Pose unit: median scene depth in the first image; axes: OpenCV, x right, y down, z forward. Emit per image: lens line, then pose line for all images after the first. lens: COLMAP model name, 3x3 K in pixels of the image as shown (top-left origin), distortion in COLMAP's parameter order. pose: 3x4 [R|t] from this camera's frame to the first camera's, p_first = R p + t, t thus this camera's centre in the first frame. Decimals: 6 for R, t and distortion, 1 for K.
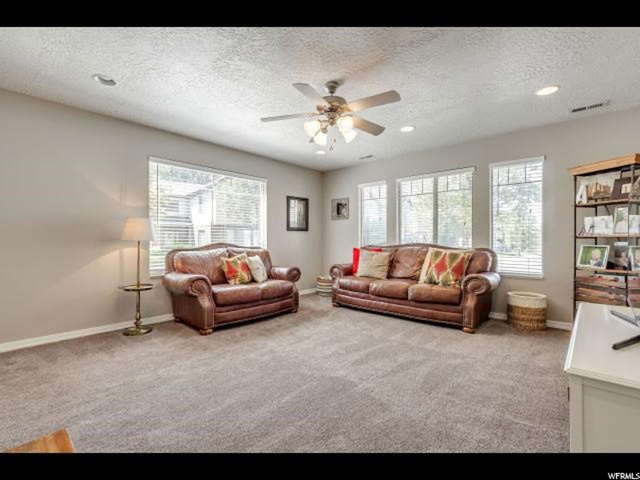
lens RADIAL K [[298.3, 0, 320.0], [0, 298.3, 240.0], [0, 0, 1]] dist [-0.000526, -0.000354]
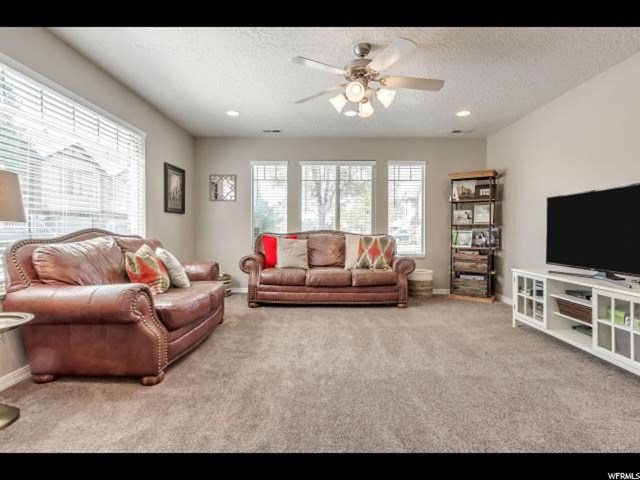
lens RADIAL K [[325.8, 0, 321.1], [0, 325.8, 230.7], [0, 0, 1]] dist [0.000453, 0.000143]
pose [[0.737109, 0.001025, 0.675774, -0.502326], [-0.002908, 0.999994, 0.001655, 0.013653], [-0.675768, -0.003184, 0.737107, 0.267554]]
